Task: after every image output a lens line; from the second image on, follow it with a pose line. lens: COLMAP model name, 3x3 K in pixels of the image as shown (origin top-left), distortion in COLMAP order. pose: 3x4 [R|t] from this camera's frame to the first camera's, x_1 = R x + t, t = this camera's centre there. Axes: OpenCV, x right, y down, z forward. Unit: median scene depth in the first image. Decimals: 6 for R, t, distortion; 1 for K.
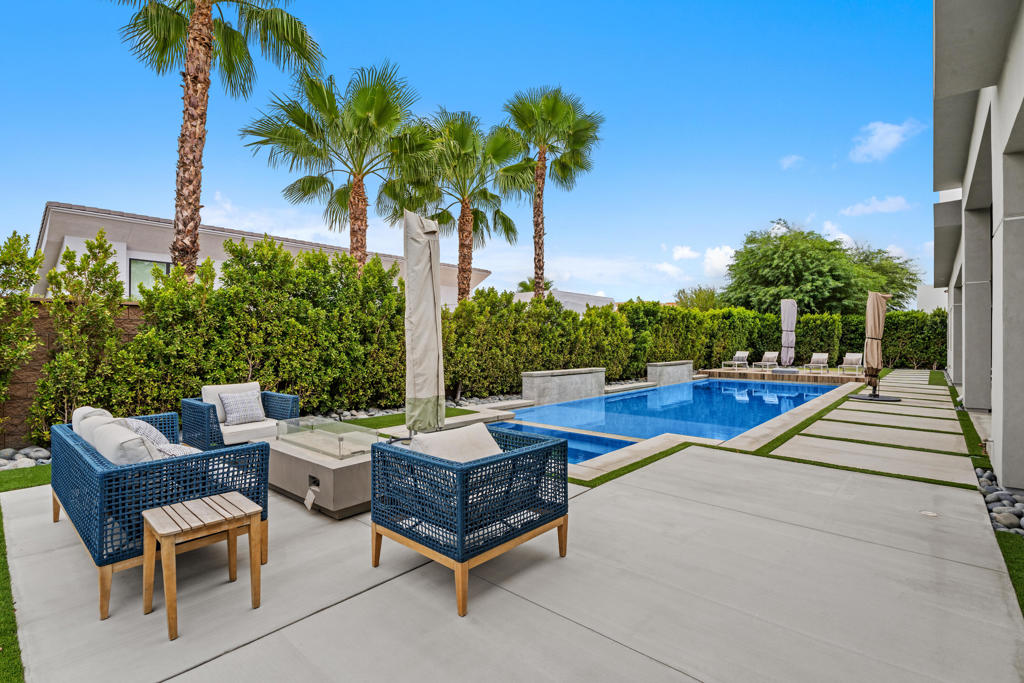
lens RADIAL K [[485.6, 0, 513.4], [0, 485.6, 337.1], [0, 0, 1]] dist [-0.003807, 0.000205]
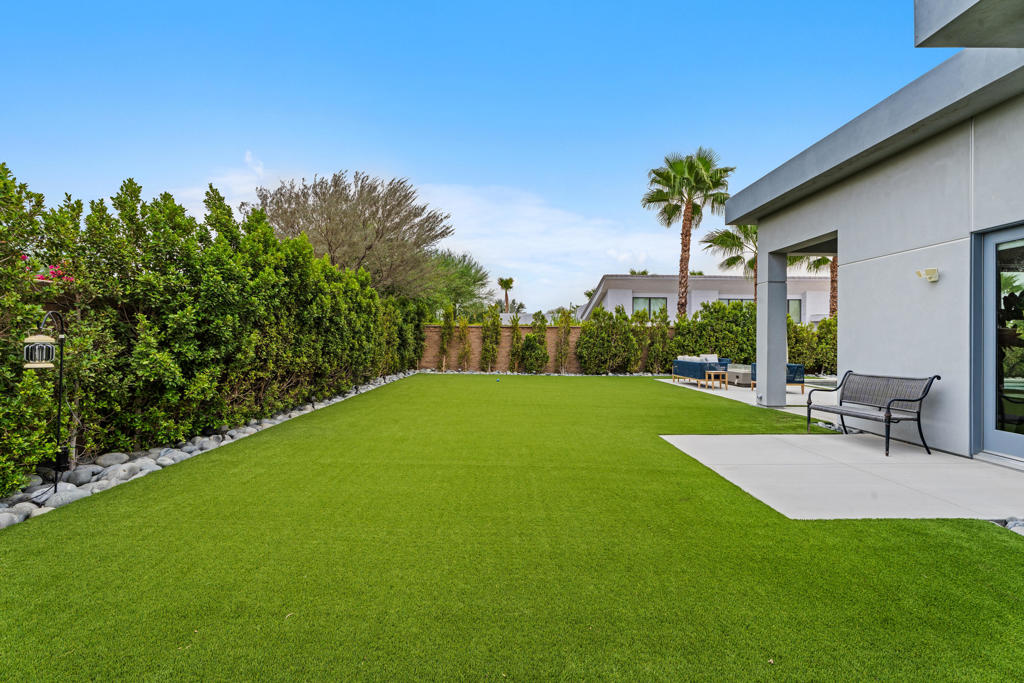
lens RADIAL K [[465.1, 0, 511.8], [0, 465.1, 335.3], [0, 0, 1]] dist [0.012501, 0.000035]
pose [[0.676152, -0.004304, -0.736749, 0.375088], [-0.001203, 0.999975, -0.006947, -0.000672], [0.736761, 0.005583, 0.676130, -0.957165]]
